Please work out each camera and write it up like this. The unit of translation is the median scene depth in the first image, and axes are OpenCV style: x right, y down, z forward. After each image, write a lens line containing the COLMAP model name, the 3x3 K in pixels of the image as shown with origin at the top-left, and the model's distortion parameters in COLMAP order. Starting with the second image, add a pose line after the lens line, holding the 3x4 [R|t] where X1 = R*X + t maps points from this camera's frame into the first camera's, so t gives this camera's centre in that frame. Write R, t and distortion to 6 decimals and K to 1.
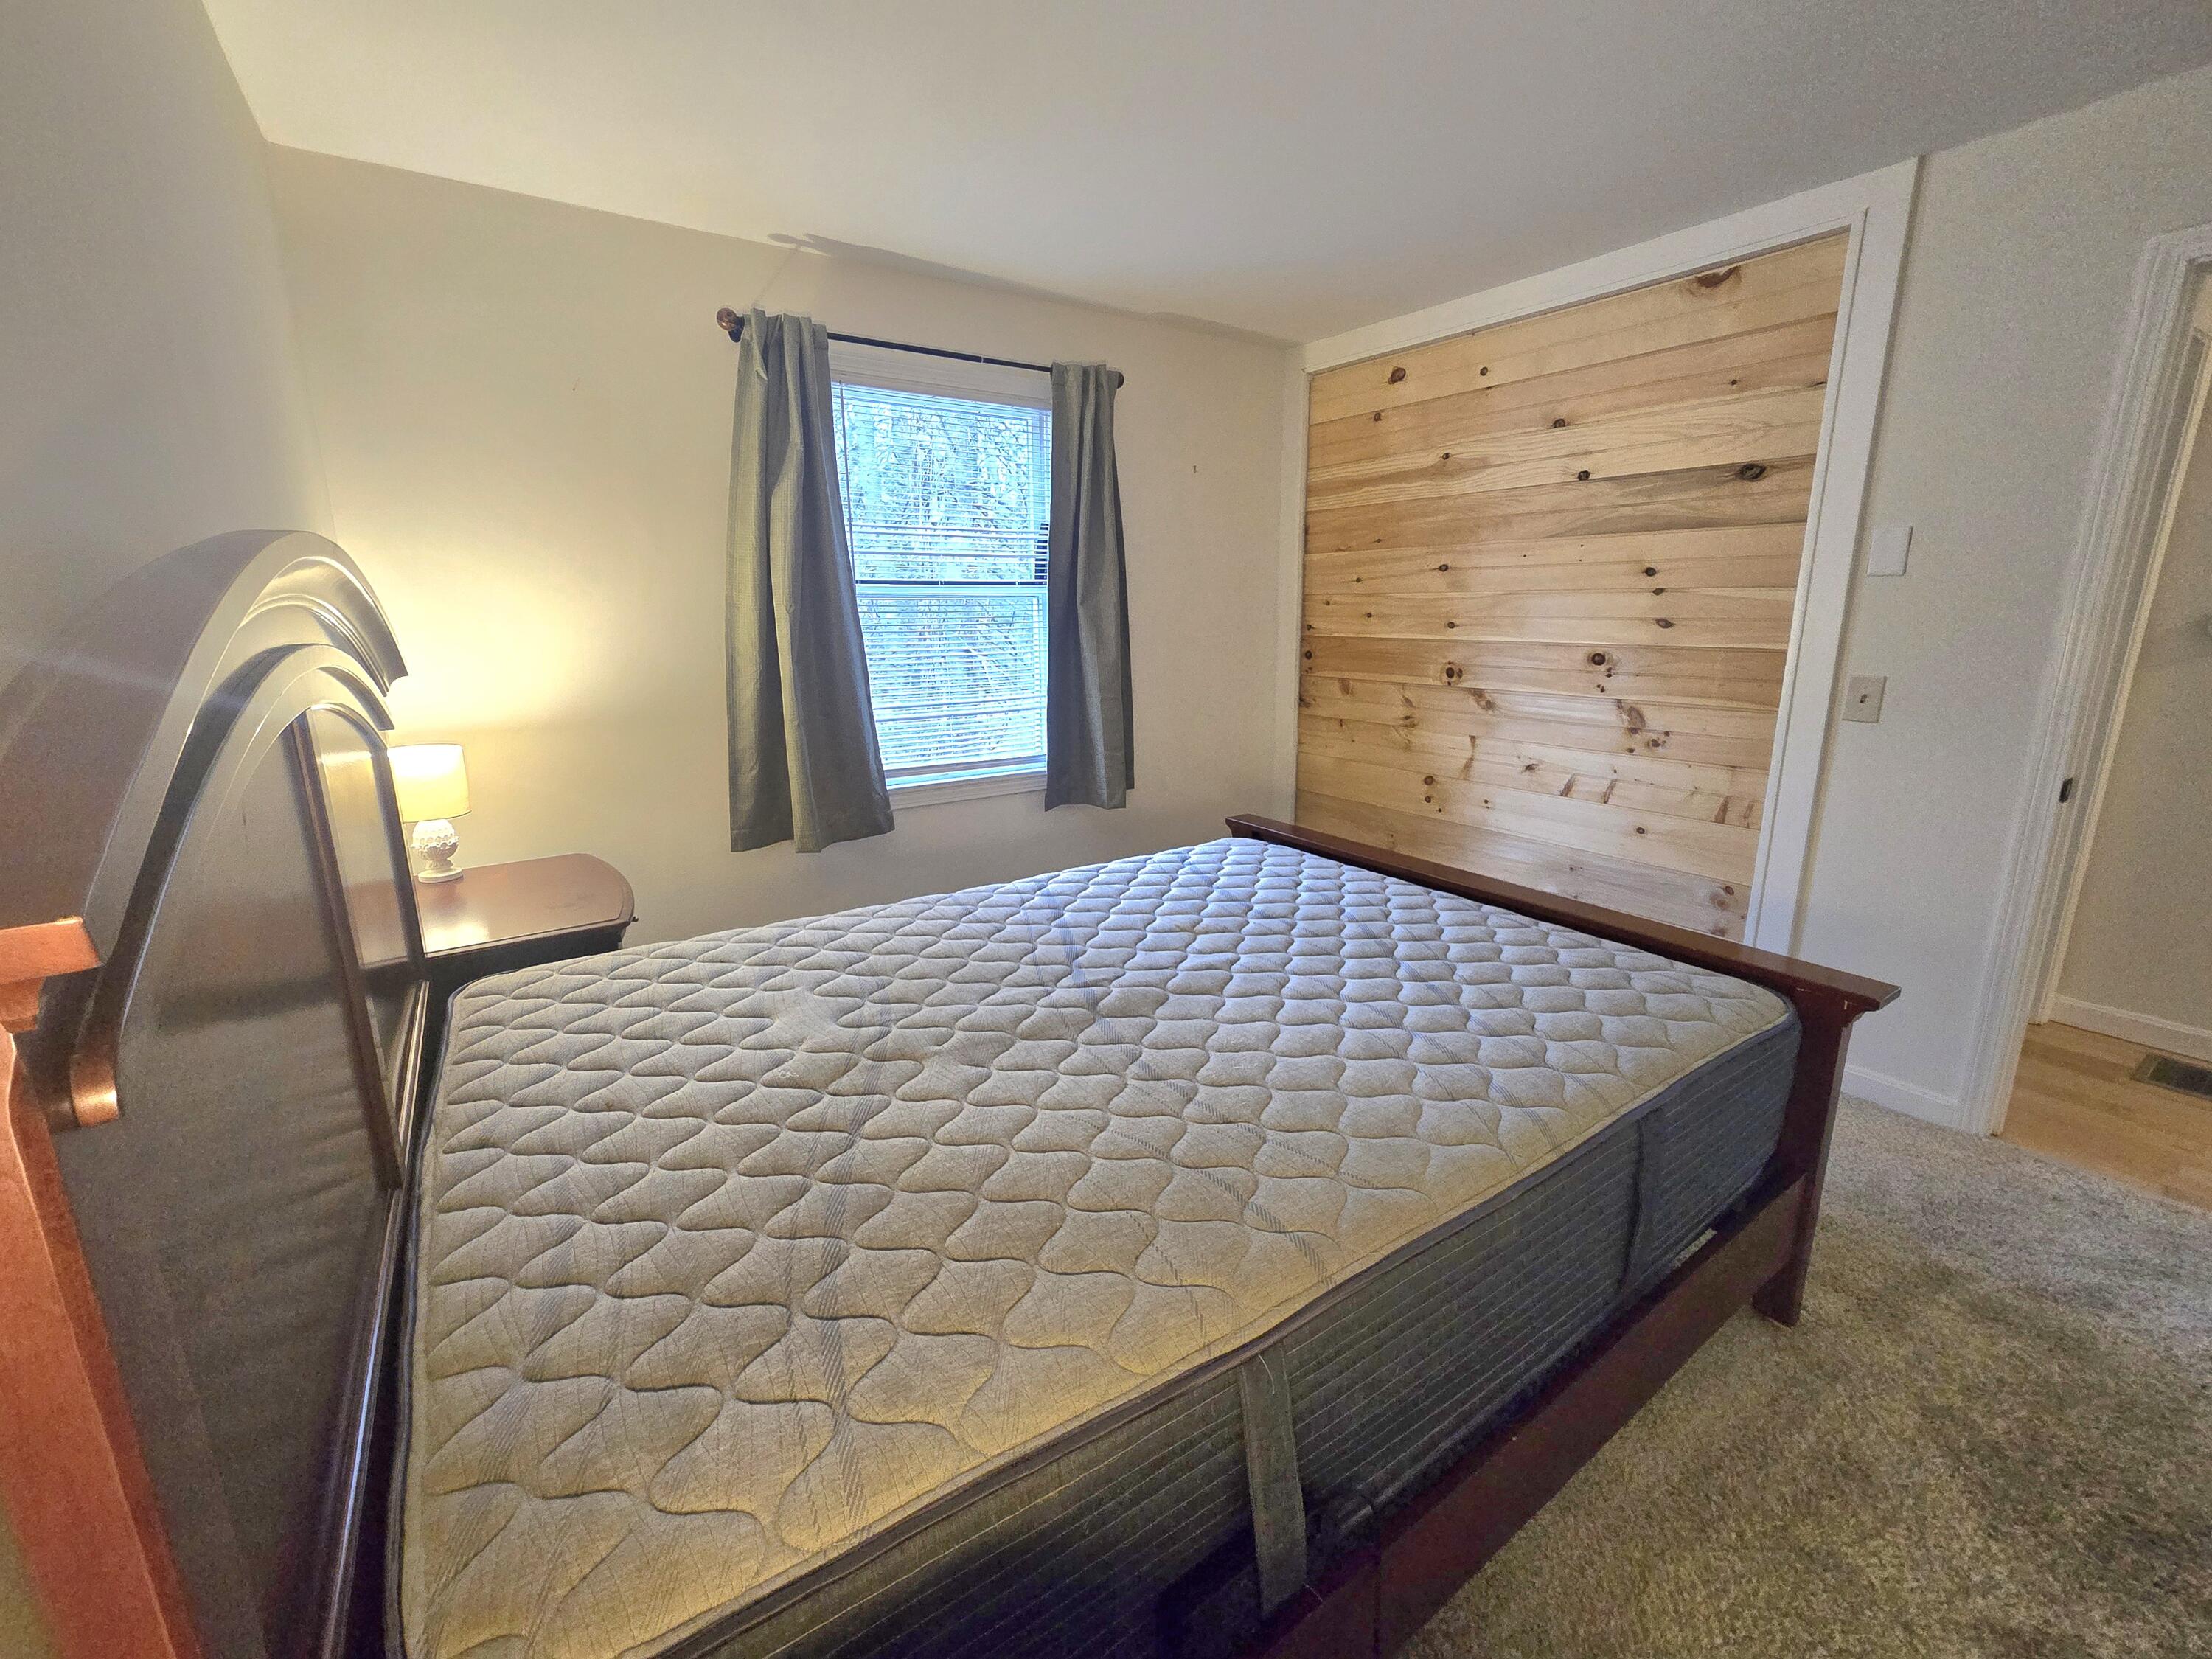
lens RADIAL K [[907.0, 0, 1116.9], [0, 907.0, 823.3], [0, 0, 1]] dist [-0.004358, 0.000054]
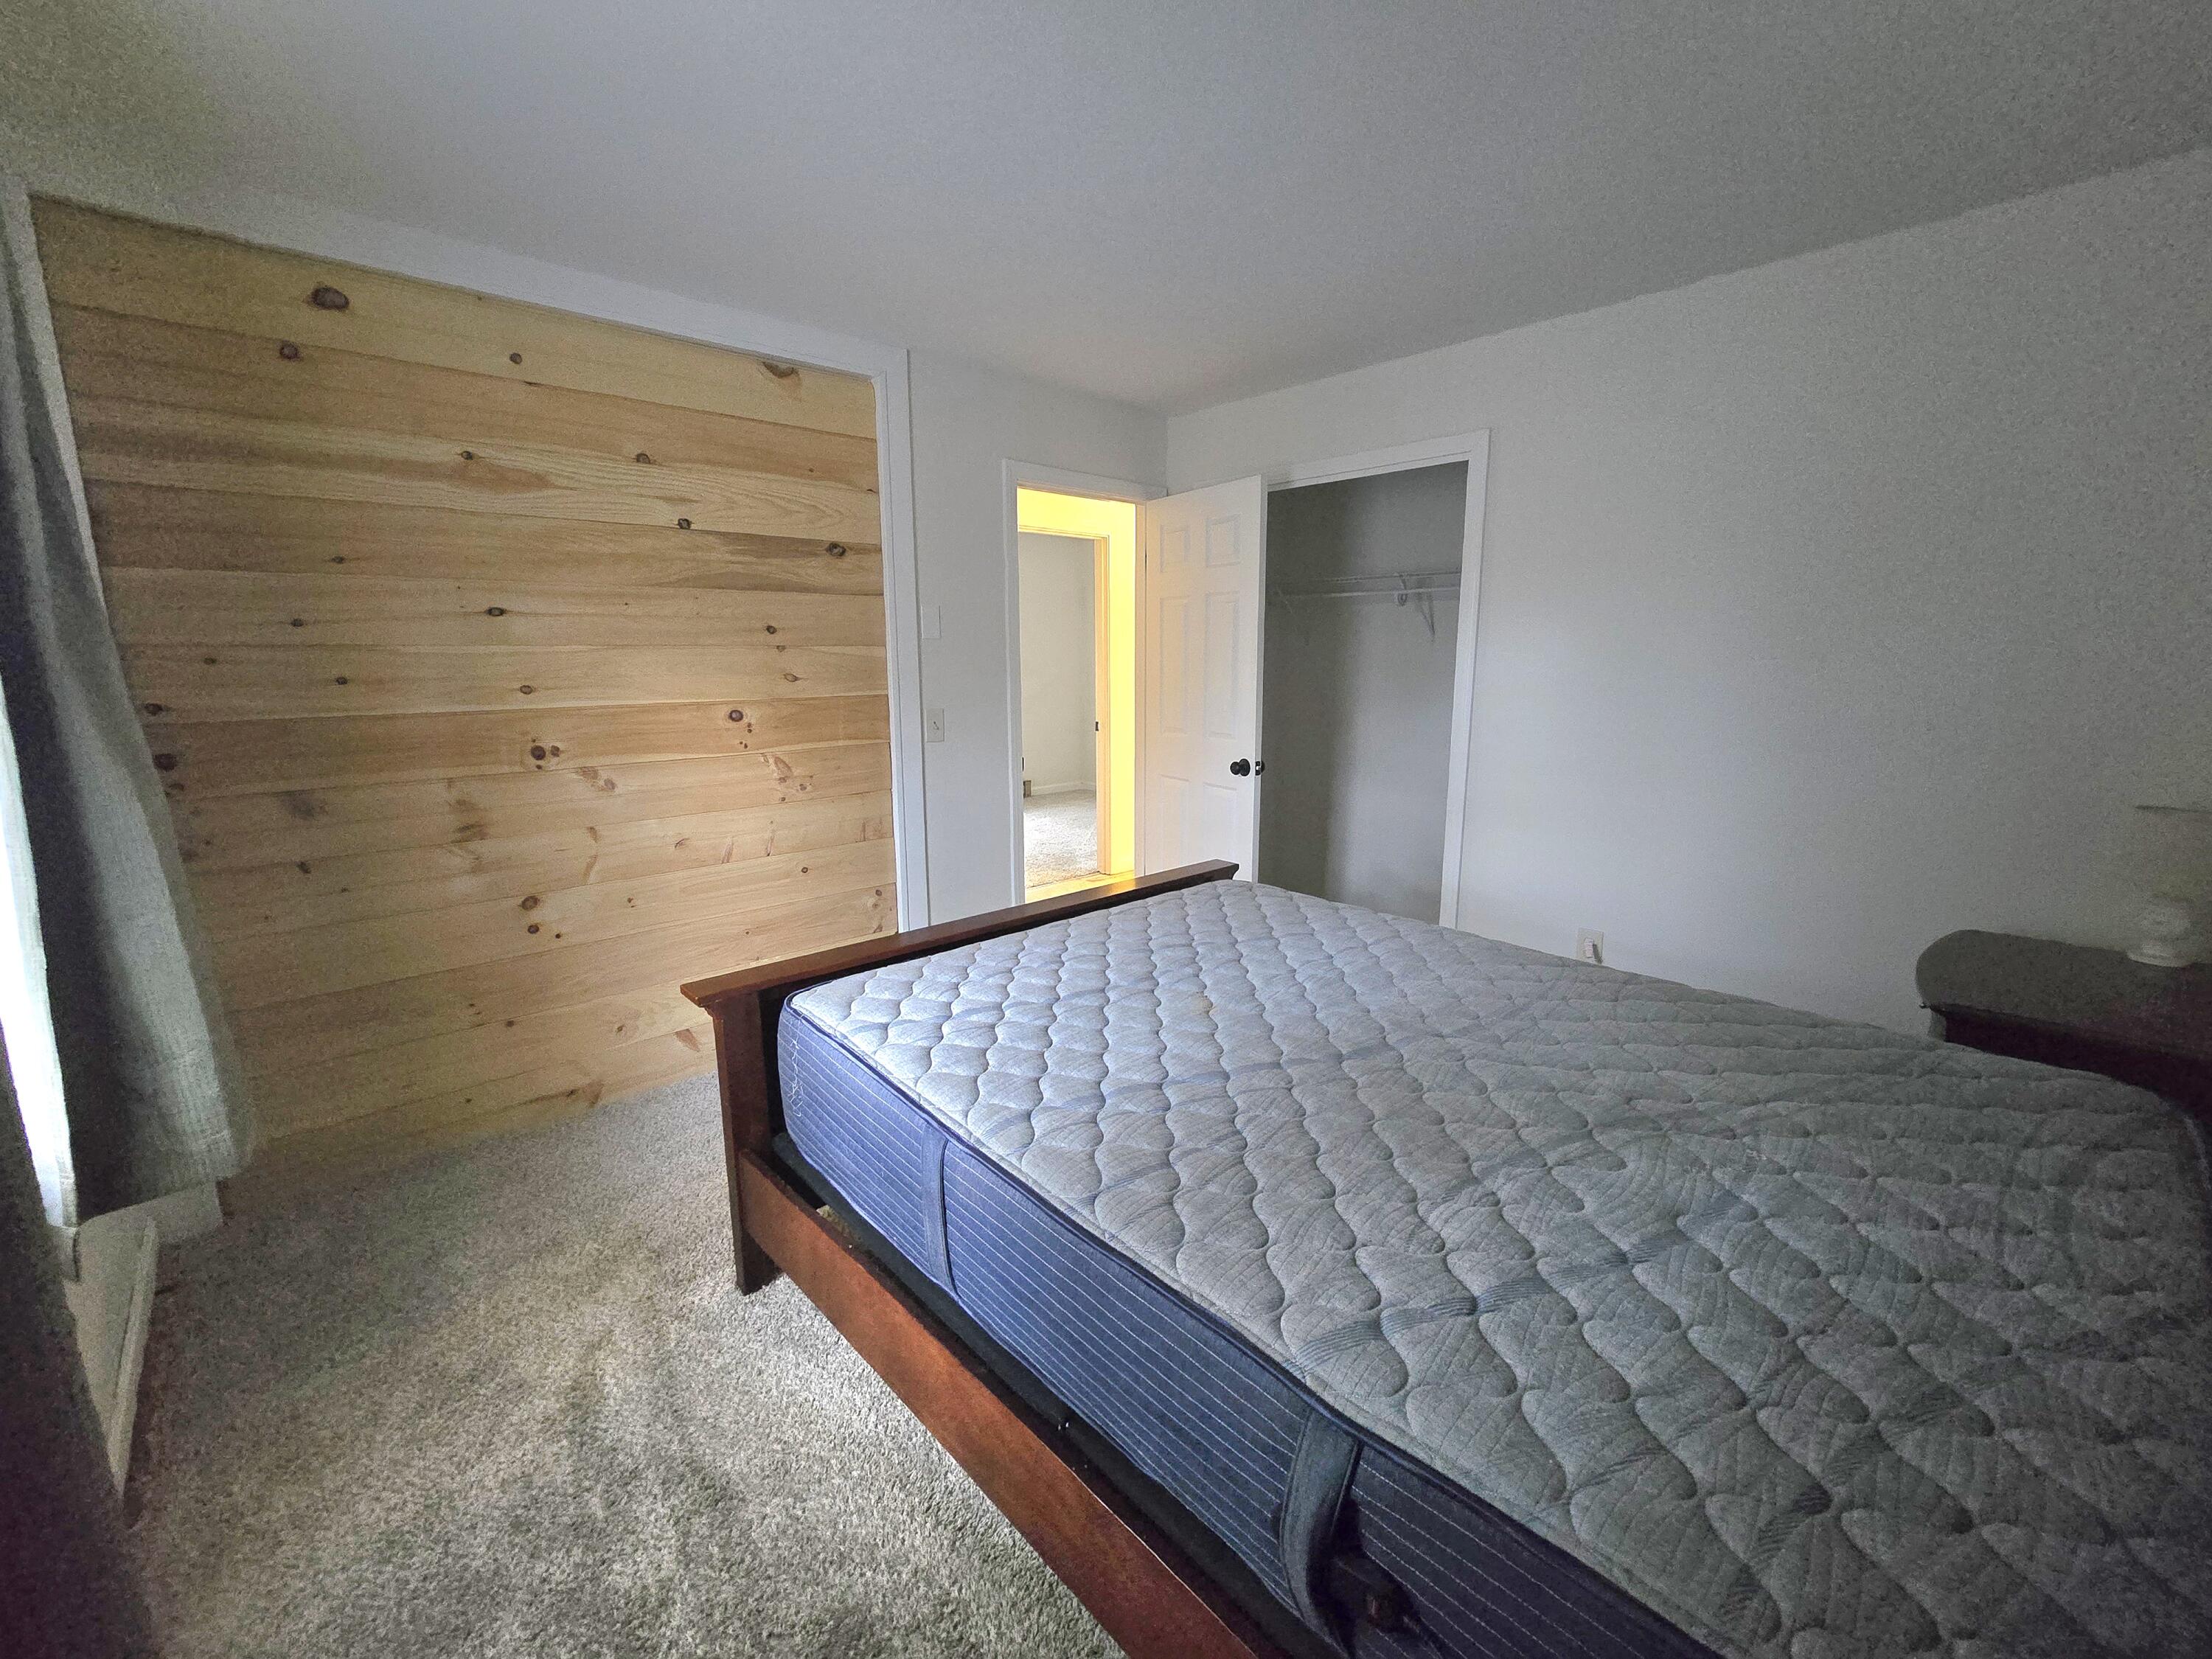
lens RADIAL K [[907.0, 0, 1110.1], [0, 907.0, 825.6], [0, 0, 1]] dist [-0.004358, 0.000054]
pose [[-0.138998, -0.183106, 0.973217, -0.506443], [0.233968, 0.948863, 0.211940, -0.184885], [-0.962257, 0.257161, -0.089049, 0.741554]]
